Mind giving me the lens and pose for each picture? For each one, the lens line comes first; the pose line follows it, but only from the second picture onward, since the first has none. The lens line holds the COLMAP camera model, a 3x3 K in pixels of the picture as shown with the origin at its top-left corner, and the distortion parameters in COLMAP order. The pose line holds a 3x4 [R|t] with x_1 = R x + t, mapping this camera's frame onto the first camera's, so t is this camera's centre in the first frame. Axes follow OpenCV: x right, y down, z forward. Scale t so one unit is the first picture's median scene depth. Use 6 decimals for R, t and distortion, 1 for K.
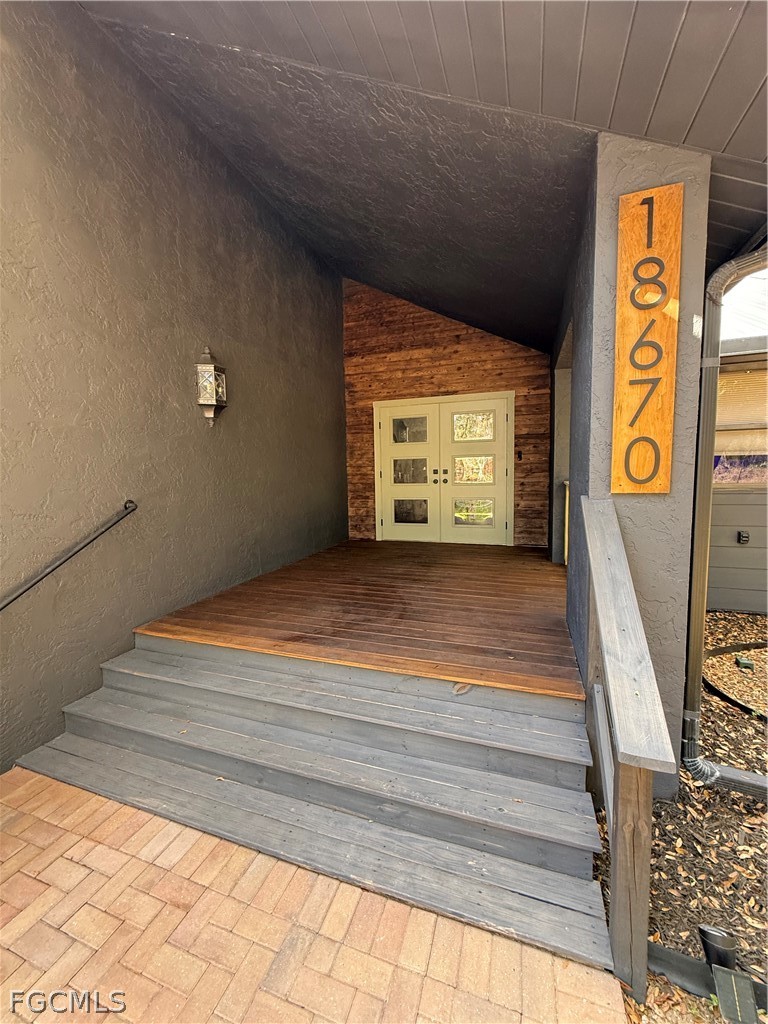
lens RADIAL K [[407.7, 0, 384.0], [0, 407.7, 512.0], [0, 0, 1]] dist [-0.003391, -0.000259]
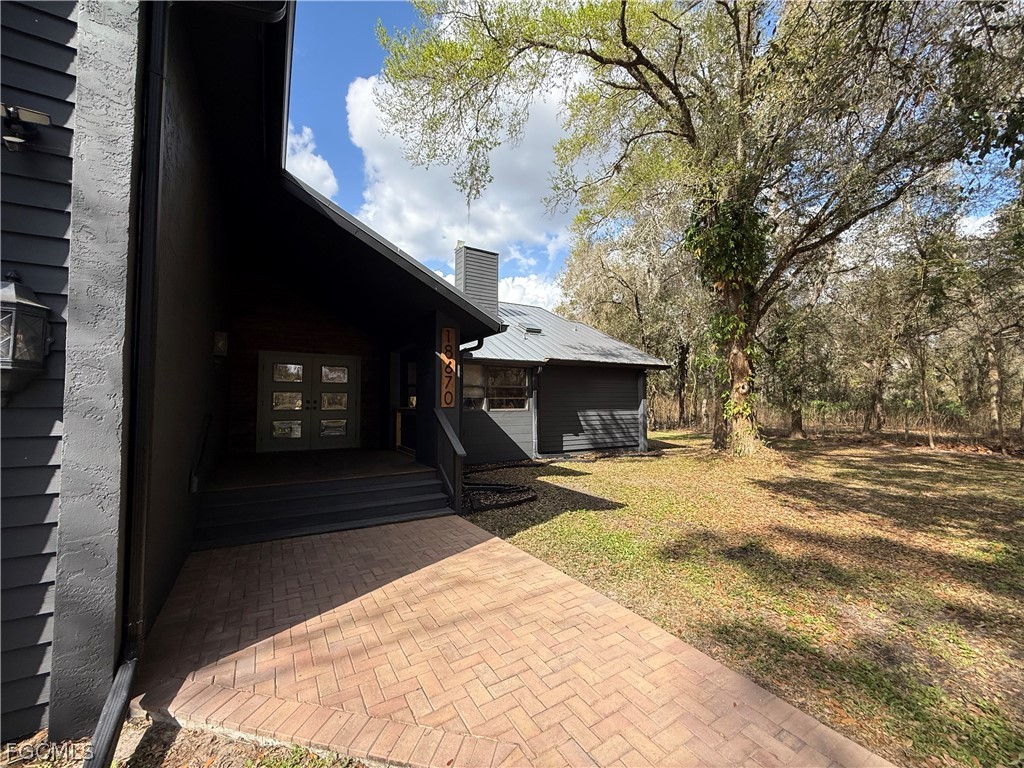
lens RADIAL K [[407.7, 0, 512.0], [0, 407.7, 384.0], [0, 0, 1]] dist [-0.003391, -0.000259]
pose [[0.635805, 0.058545, 0.769626, -0.604902], [0.063878, 0.989708, -0.128057, 0.083292], [-0.769202, 0.130581, 0.625522, -0.575167]]
